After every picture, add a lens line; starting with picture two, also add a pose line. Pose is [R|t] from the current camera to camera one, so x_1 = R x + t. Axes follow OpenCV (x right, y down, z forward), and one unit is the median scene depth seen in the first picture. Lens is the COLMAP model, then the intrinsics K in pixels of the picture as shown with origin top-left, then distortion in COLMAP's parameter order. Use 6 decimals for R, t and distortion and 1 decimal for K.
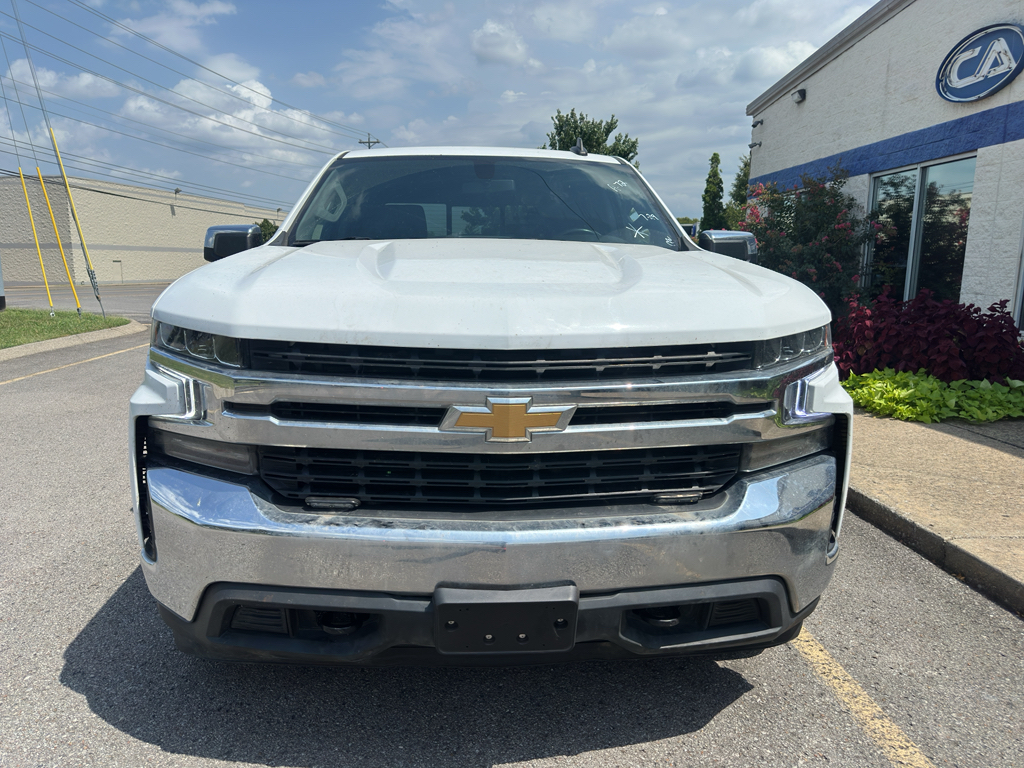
lens RADIAL K [[722.7, 0, 498.9], [0, 722.7, 396.1], [0, 0, 1]] dist [0.051724, -0.053800]
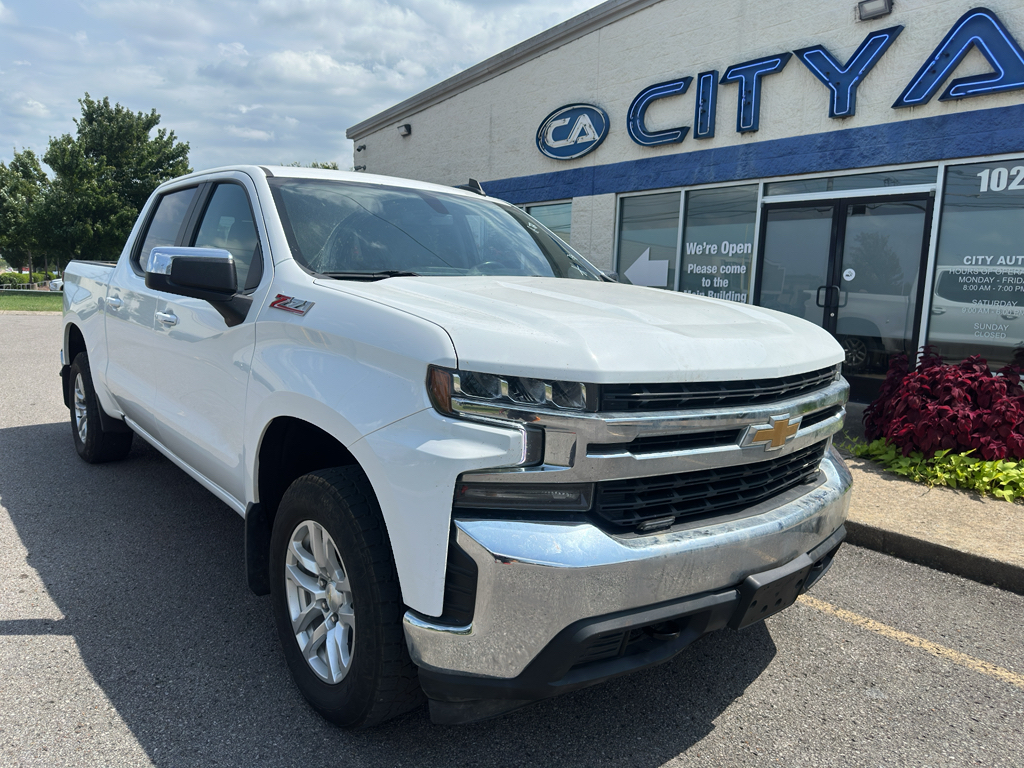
lens RADIAL K [[722.7, 0, 509.9], [0, 722.7, 385.8], [0, 0, 1]] dist [0.051724, -0.053800]
pose [[0.804716, -0.068576, 0.589687, -0.204397], [0.083240, 0.996527, 0.002295, -0.016711], [-0.587796, 0.047239, 0.807629, 0.042136]]
